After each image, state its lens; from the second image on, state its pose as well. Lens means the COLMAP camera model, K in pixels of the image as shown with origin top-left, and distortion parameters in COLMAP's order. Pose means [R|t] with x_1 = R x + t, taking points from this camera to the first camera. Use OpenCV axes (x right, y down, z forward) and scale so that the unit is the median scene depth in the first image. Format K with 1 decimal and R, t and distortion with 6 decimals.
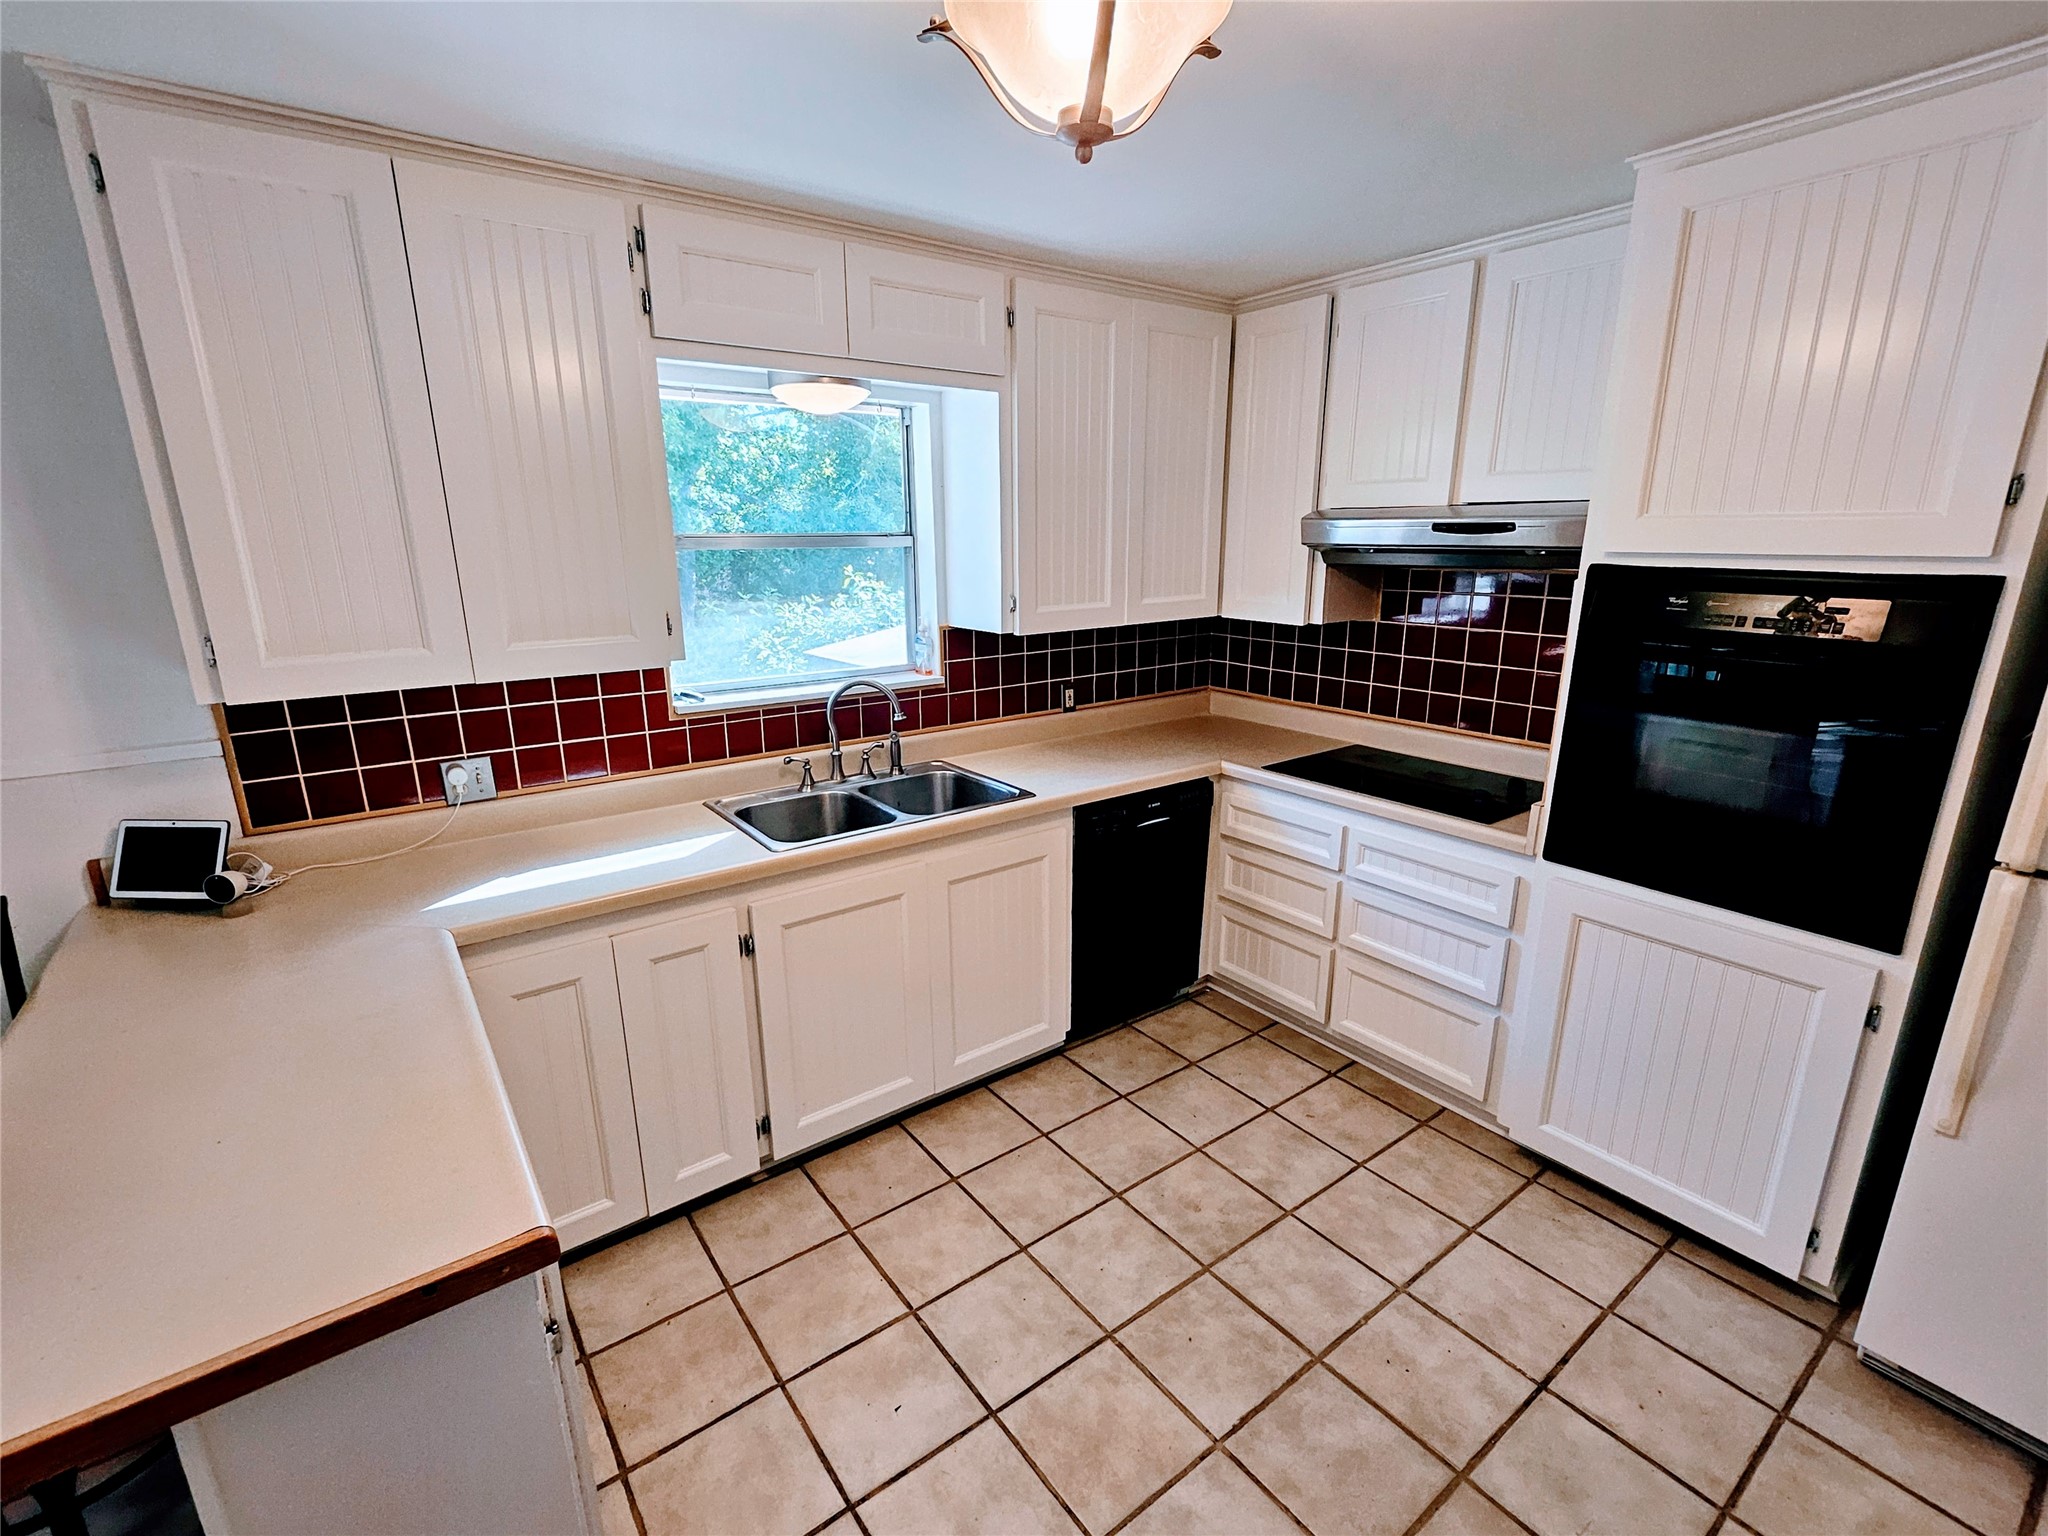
lens RADIAL K [[918.2, 0, 1020.1], [0, 918.2, 776.4], [0, 0, 1]] dist [-0.000175, -0.000087]
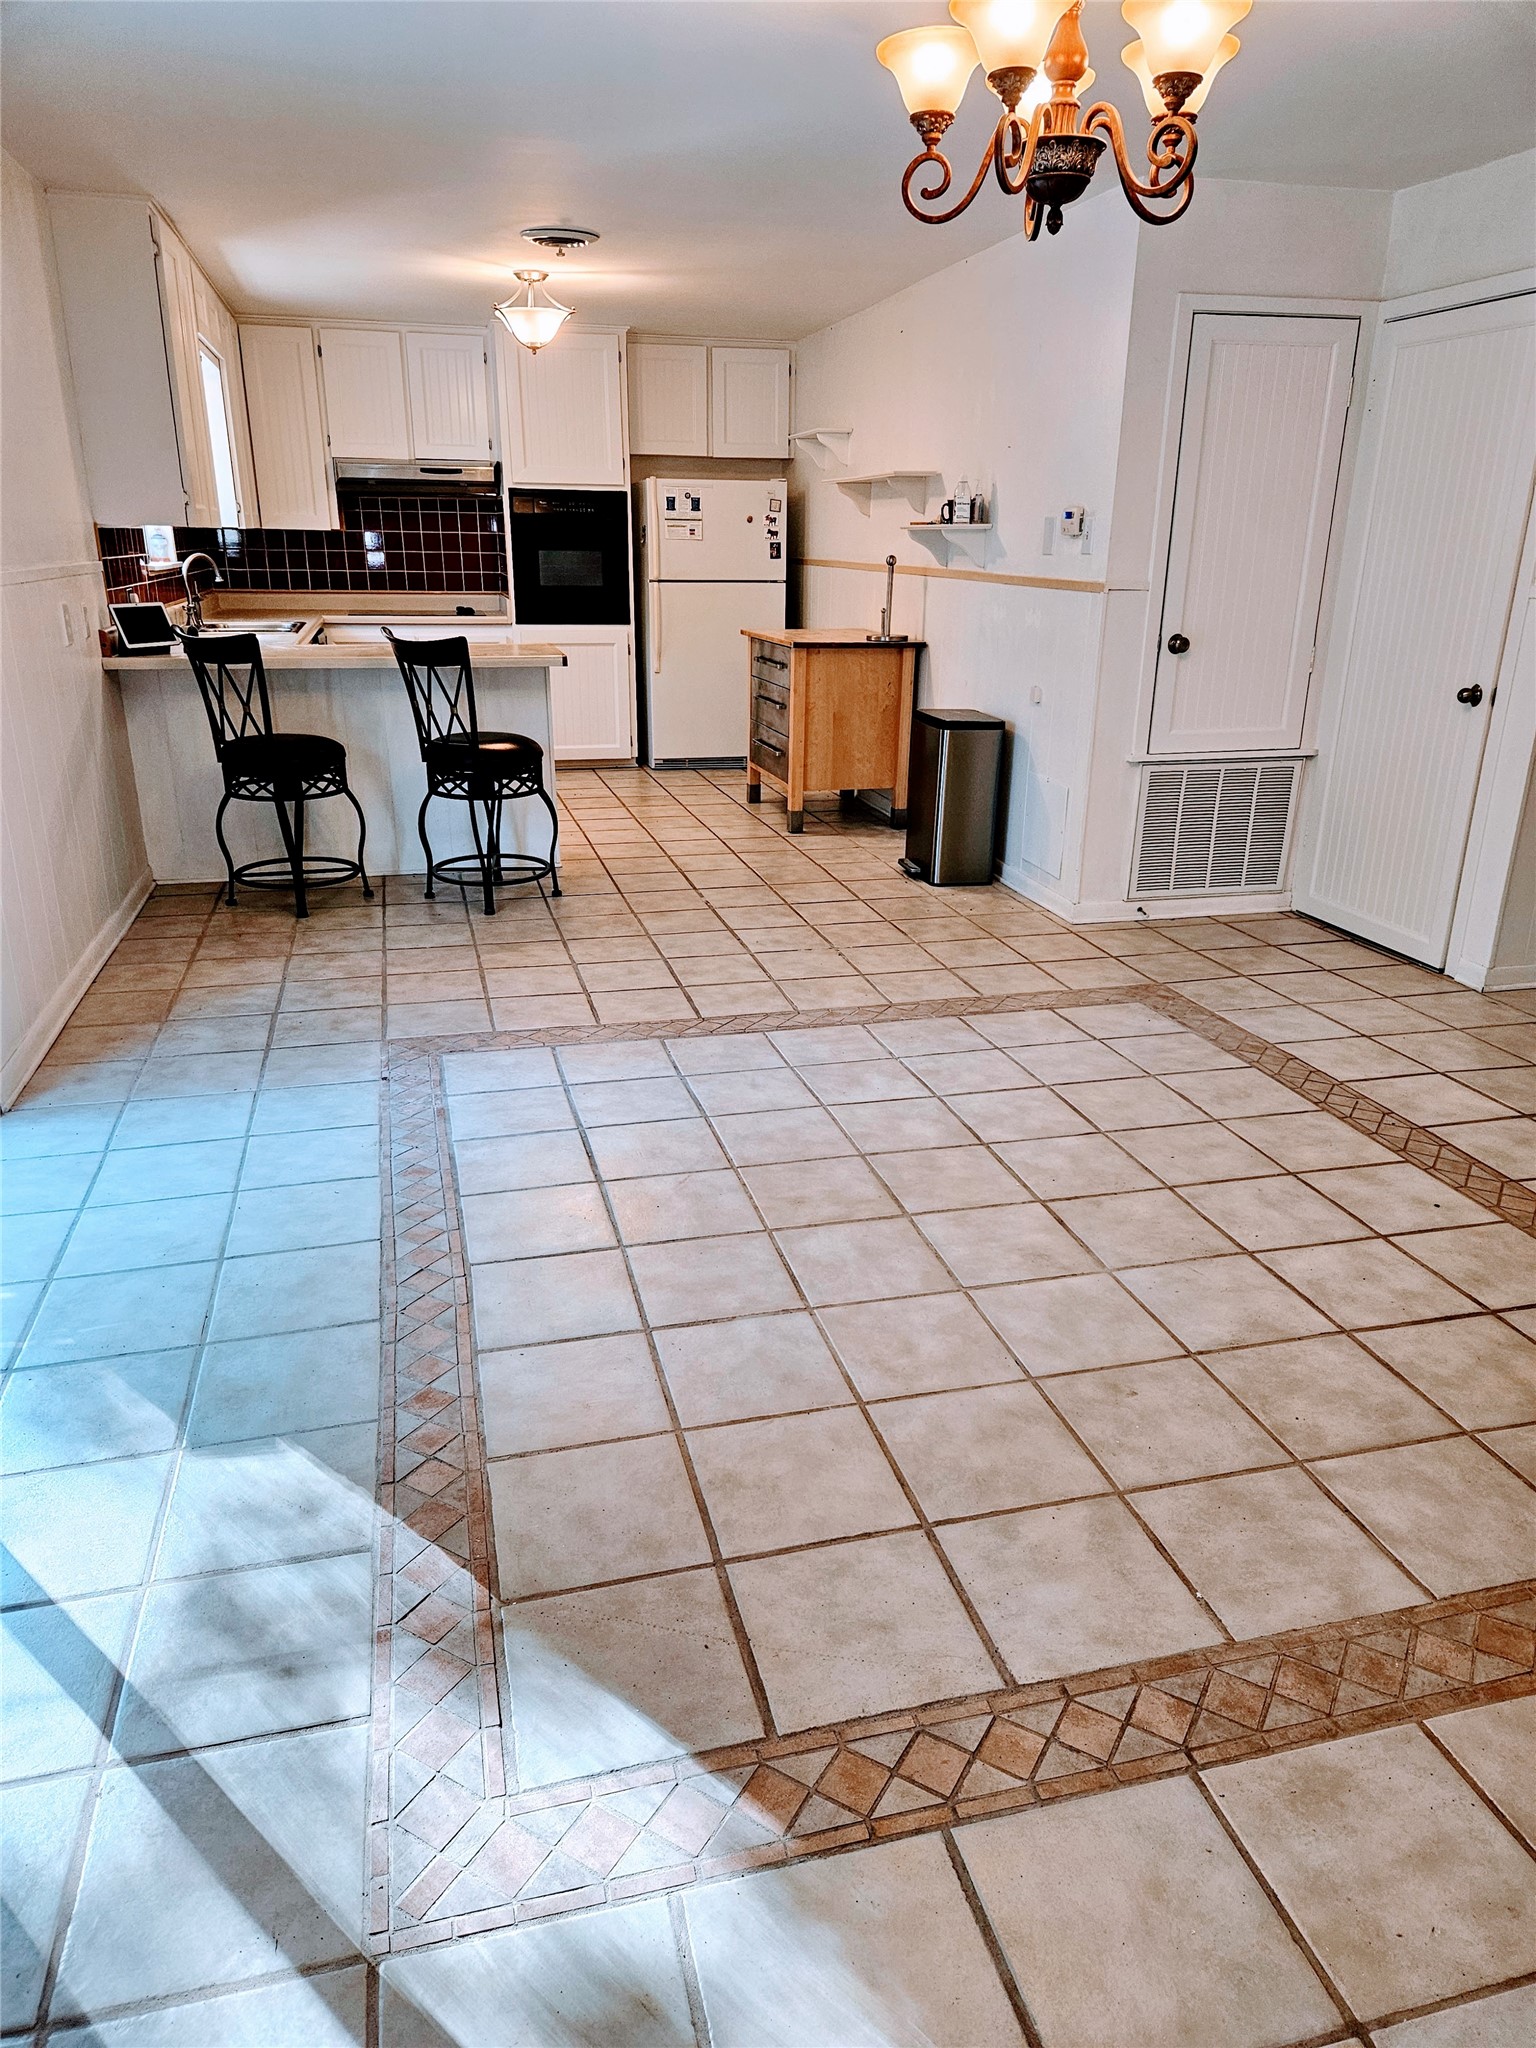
lens RADIAL K [[1375.4, 0, 765.5], [0, 1375.4, 1022.8], [0, 0, 1]] dist [0.052457, -0.014127]
pose [[0.380856, -0.298752, 0.875041, -2.093573], [0.230974, 0.947101, 0.222824, 0.339960], [-0.895321, 0.117248, 0.429713, -0.775180]]
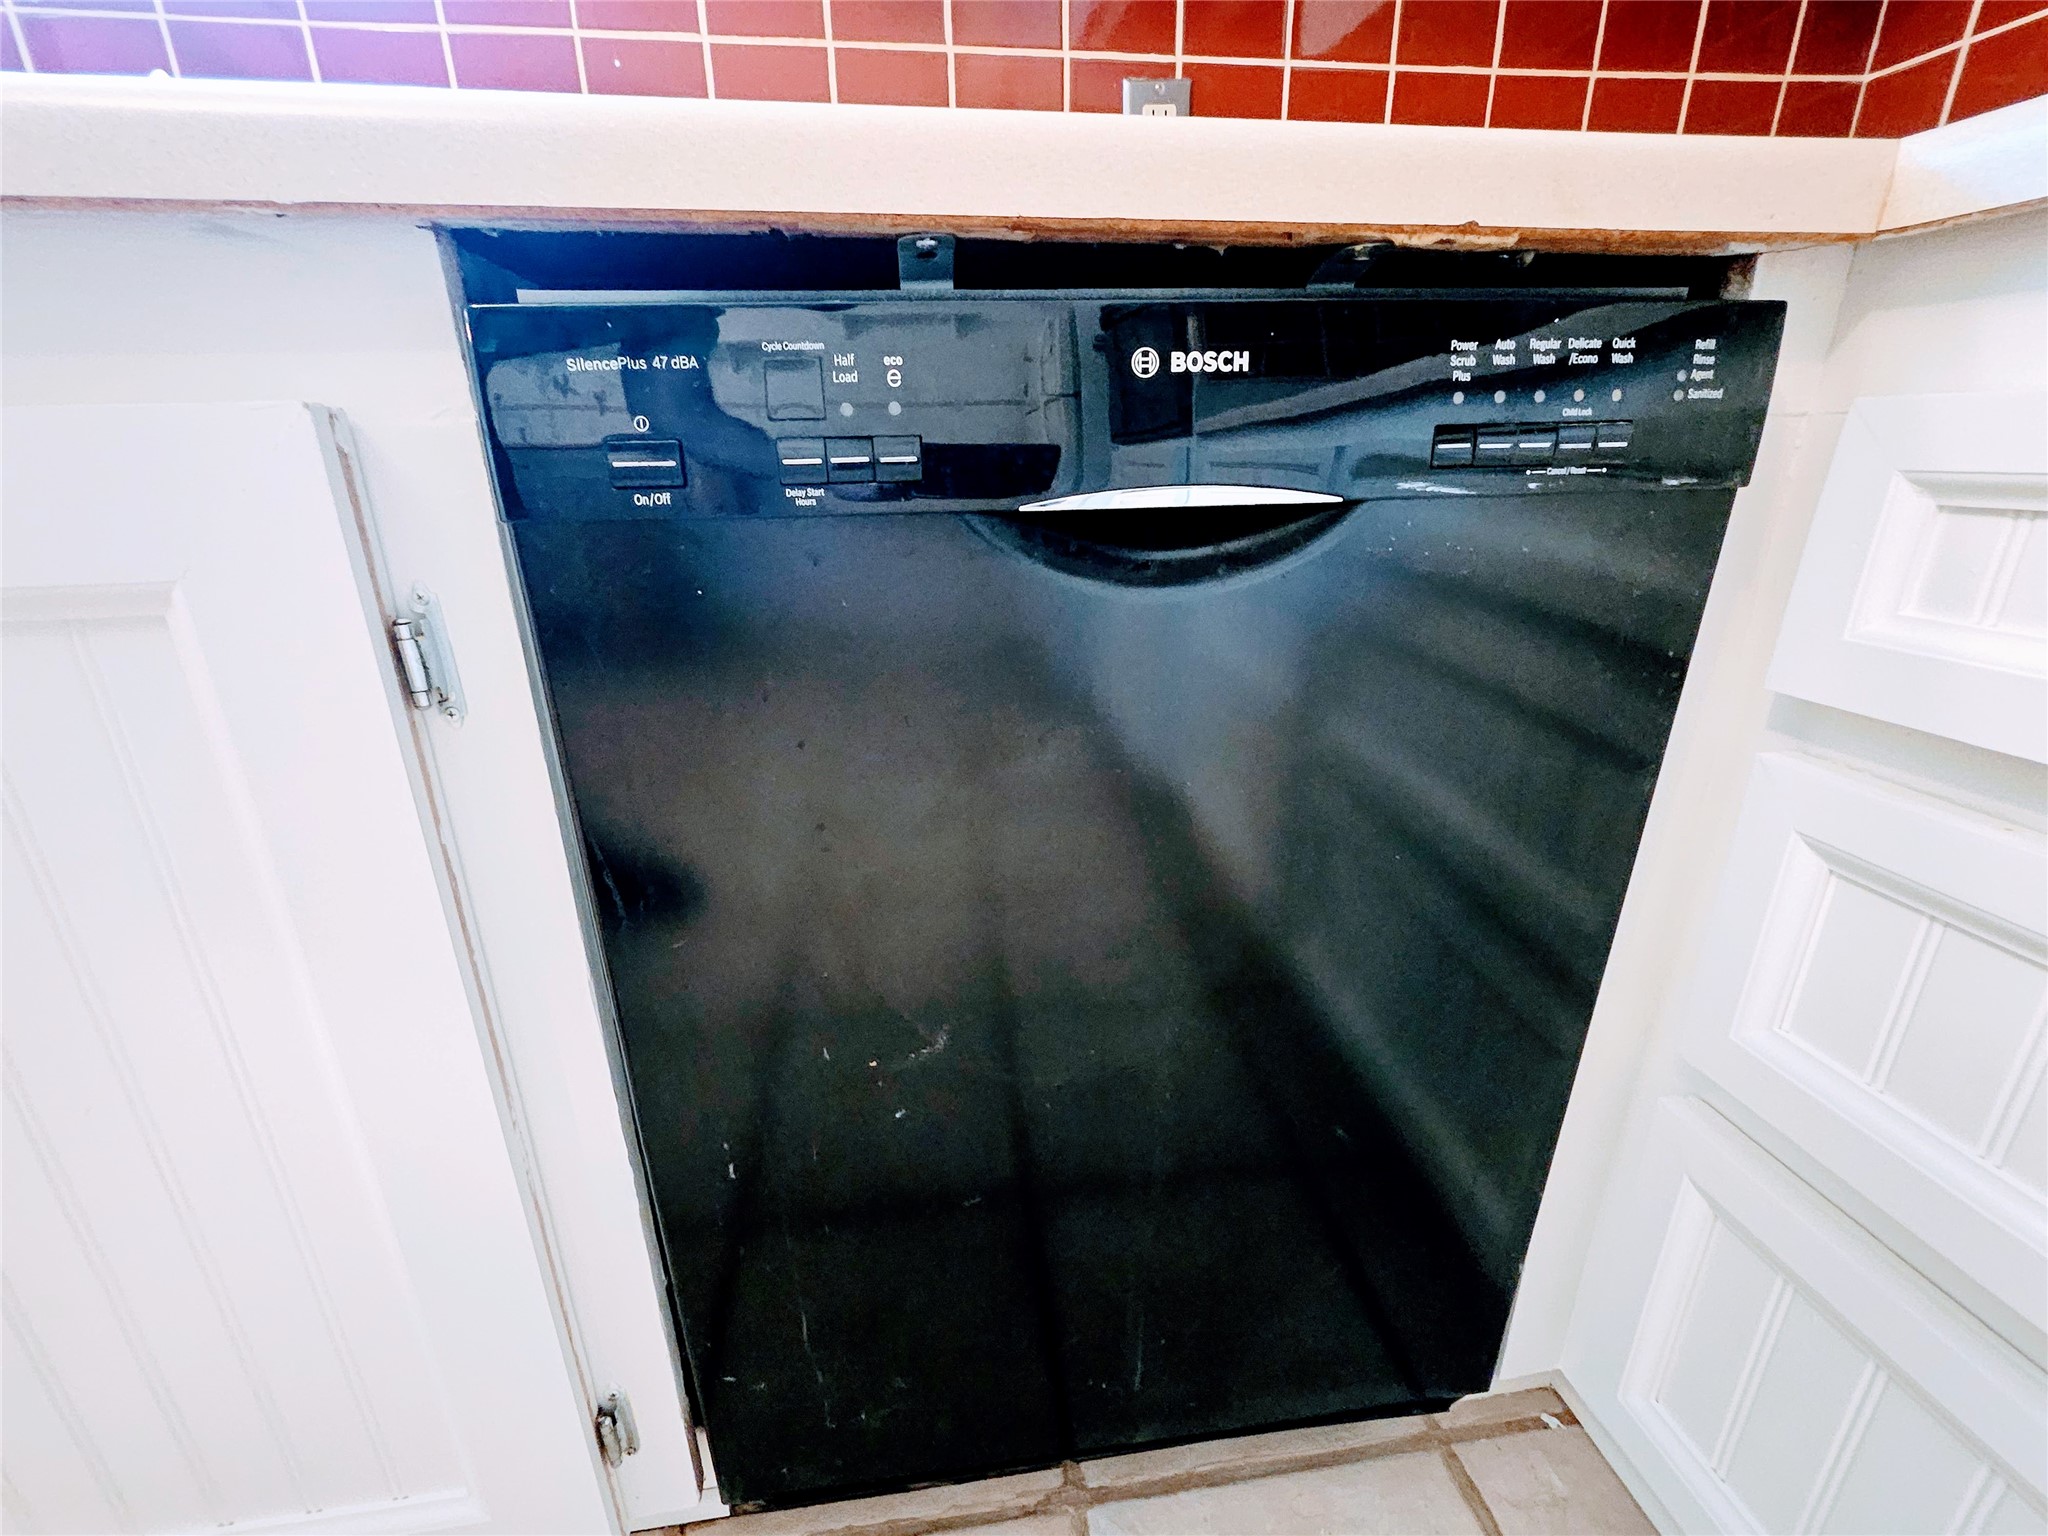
lens RADIAL K [[918.2, 0, 1012.7], [0, 918.2, 779.5], [0, 0, 1]] dist [-0.000175, -0.000087]
pose [[0.876439, 0.160199, -0.454083, 0.204359], [-0.114214, 0.985285, 0.127157, 0.080347], [0.467772, -0.059583, 0.881839, 0.921014]]
